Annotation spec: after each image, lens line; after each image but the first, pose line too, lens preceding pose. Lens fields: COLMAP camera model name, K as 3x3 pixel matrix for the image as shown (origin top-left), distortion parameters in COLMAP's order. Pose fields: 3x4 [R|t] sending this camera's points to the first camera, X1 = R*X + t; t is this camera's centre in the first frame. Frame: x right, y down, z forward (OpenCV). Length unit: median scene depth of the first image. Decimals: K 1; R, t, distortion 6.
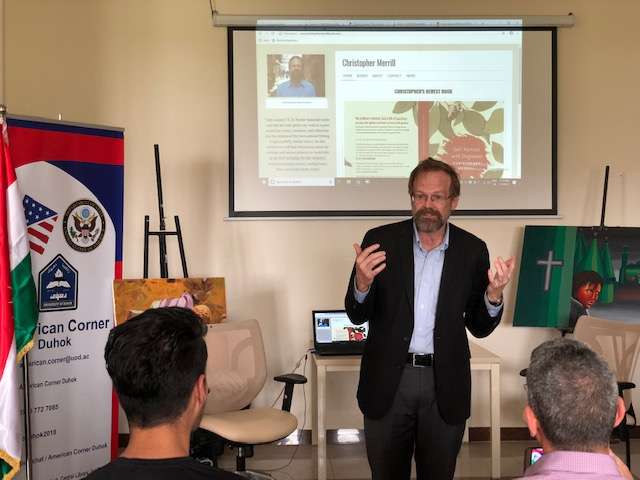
lens RADIAL K [[979.4, 0, 324.8], [0, 979.4, 250.7], [0, 0, 1]] dist [0.097105, 0.000000]
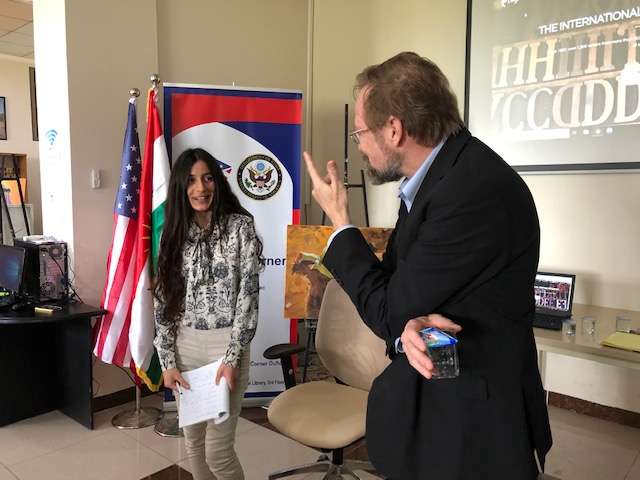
lens RADIAL K [[539.1, 0, 322.8], [0, 539.1, 238.6], [0, 0, 1]] dist [0.041086, 0.011118]
pose [[0.722681, 0.072533, -0.687366, 0.259480], [-0.029905, 0.996829, 0.073747, -0.002182], [0.690535, -0.032740, 0.722558, 0.584733]]
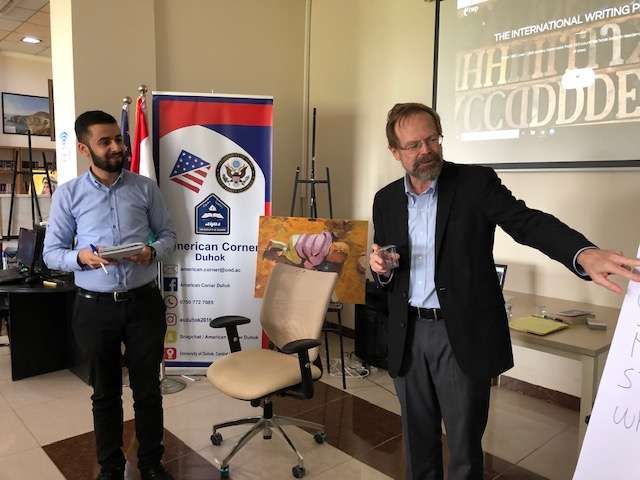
lens RADIAL K [[539.1, 0, 321.5], [0, 539.1, 238.4], [0, 0, 1]] dist [0.041086, 0.011118]
pose [[0.634907, 0.092012, -0.767090, 0.400696], [-0.039536, 0.995451, 0.086680, -0.005633], [0.771576, -0.024706, 0.635657, 0.623045]]
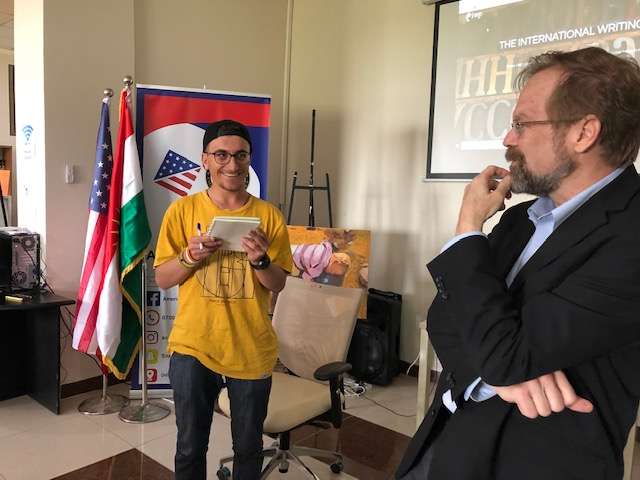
lens RADIAL K [[539.1, 0, 320.5], [0, 539.1, 239.8], [0, 0, 1]] dist [0.041086, 0.011118]
pose [[0.725386, 0.094378, -0.681842, 0.306117], [-0.058771, 0.995431, 0.075260, -0.005227], [0.685829, -0.014520, 0.727618, 0.589208]]
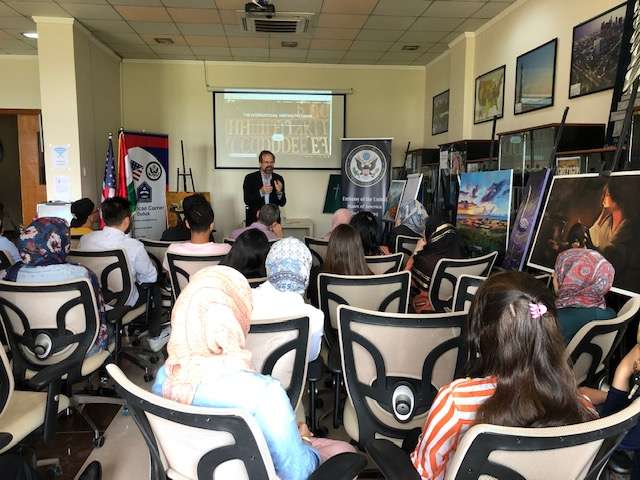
lens RADIAL K [[580.4, 0, 329.2], [0, 580.4, 232.2], [0, 0, 1]] dist [0.130734, 0.007032]
pose [[0.999116, 0.005799, 0.041634, 0.172671], [-0.008686, 0.997544, 0.069499, 0.025588], [-0.041129, -0.069800, 0.996713, -0.647371]]
